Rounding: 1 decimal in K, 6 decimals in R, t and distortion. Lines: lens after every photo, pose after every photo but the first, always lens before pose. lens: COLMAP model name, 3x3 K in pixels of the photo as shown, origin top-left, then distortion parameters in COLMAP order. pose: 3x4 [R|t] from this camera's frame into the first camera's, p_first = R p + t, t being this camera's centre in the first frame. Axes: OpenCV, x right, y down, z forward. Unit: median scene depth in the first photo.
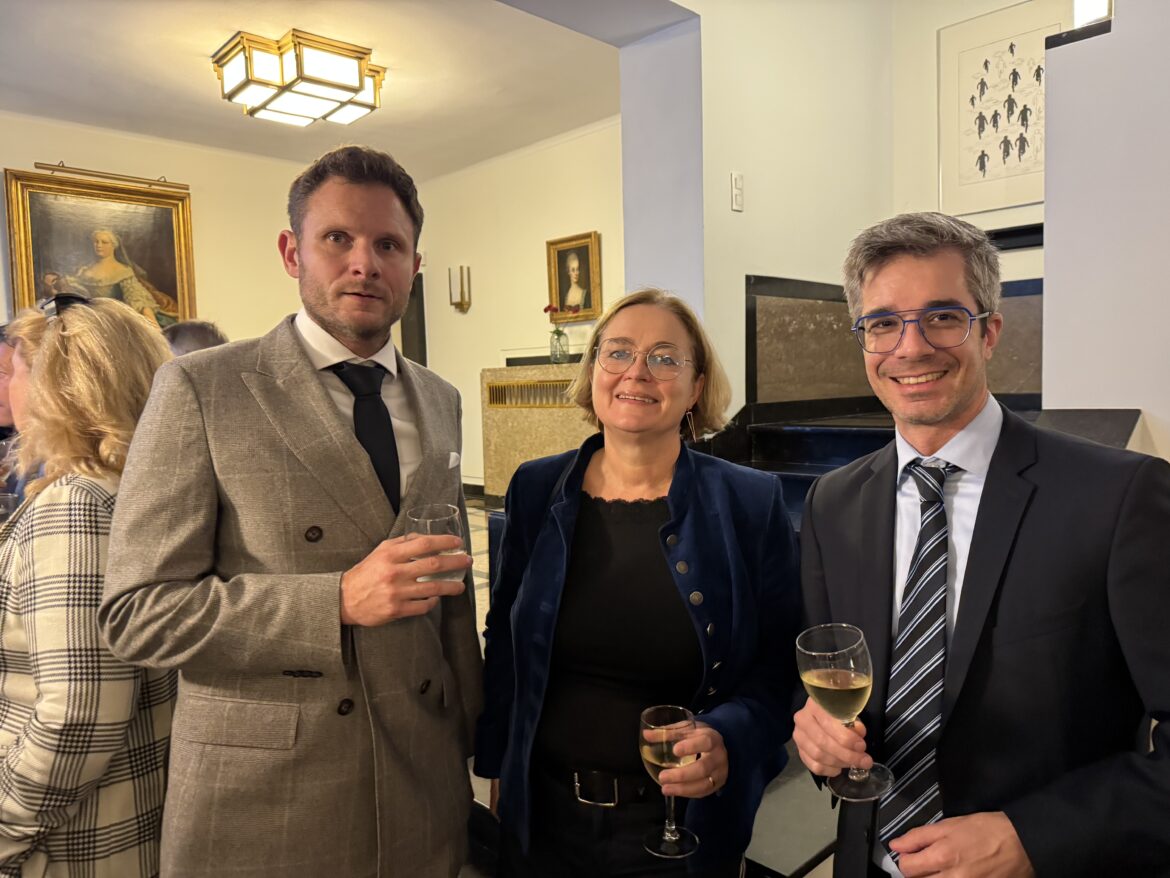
lens RADIAL K [[849.7, 0, 585.0], [0, 849.7, 439.0], [0, 0, 1]] dist [0.103330, -0.097464]
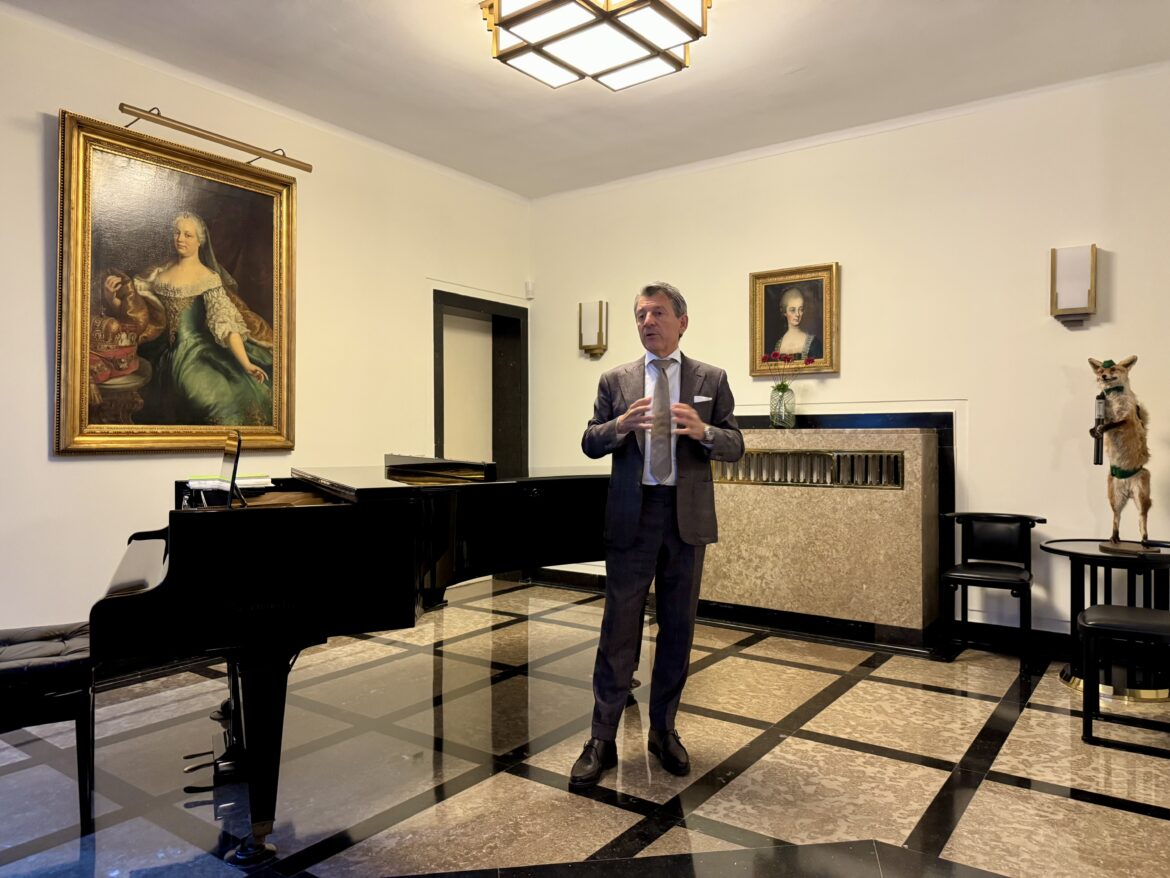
lens RADIAL K [[823.3, 0, 583.1], [0, 823.3, 432.1], [0, 0, 1]] dist [0.056397, -0.078176]
pose [[0.979800, 0.026467, 0.198221, -0.383877], [-0.012390, 0.997333, -0.071921, -0.030158], [-0.199596, 0.068012, 0.977515, 0.322005]]
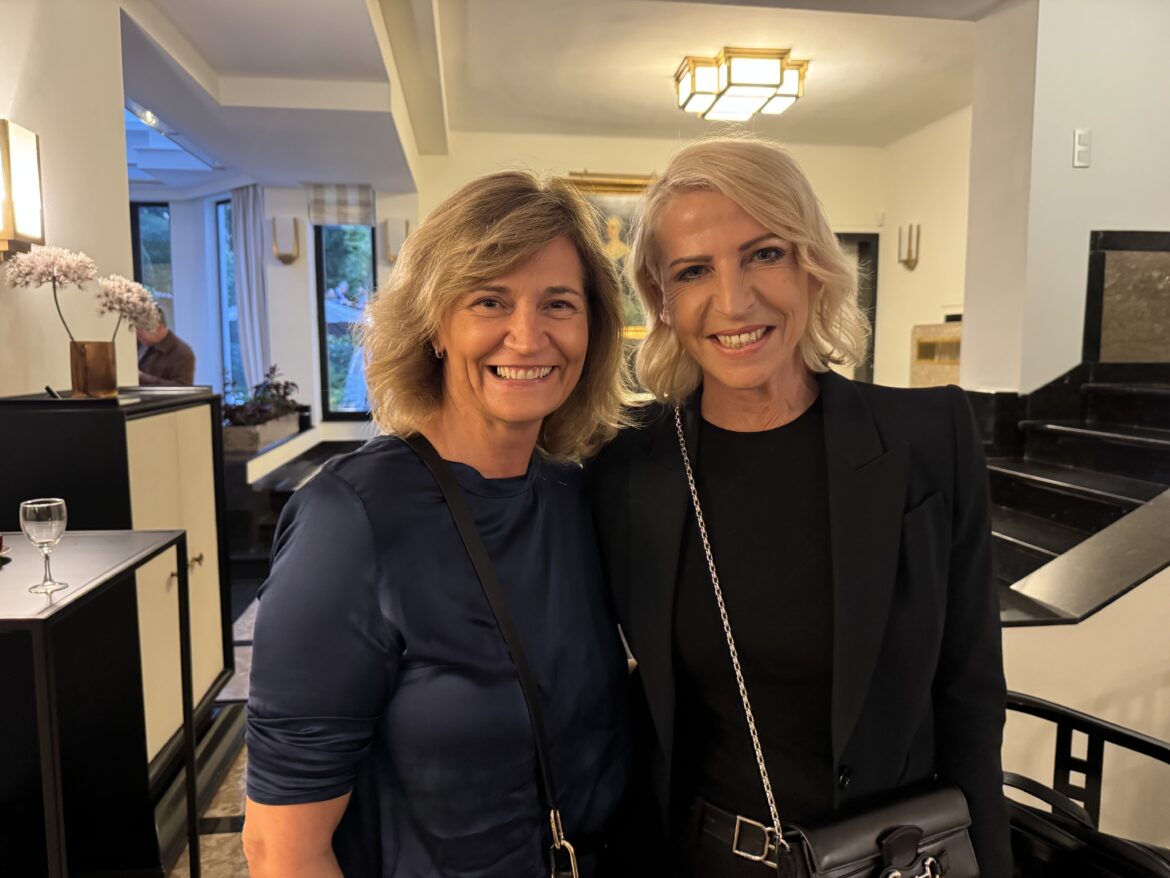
lens RADIAL K [[851.5, 0, 585.0], [0, 851.5, 439.0], [0, 0, 1]] dist [0.009979, -0.029164]
pose [[0.816589, 0.084087, -0.571062, 0.177181], [-0.054779, 0.996156, 0.068348, 0.006695], [0.574614, -0.024530, 0.818057, -0.082816]]
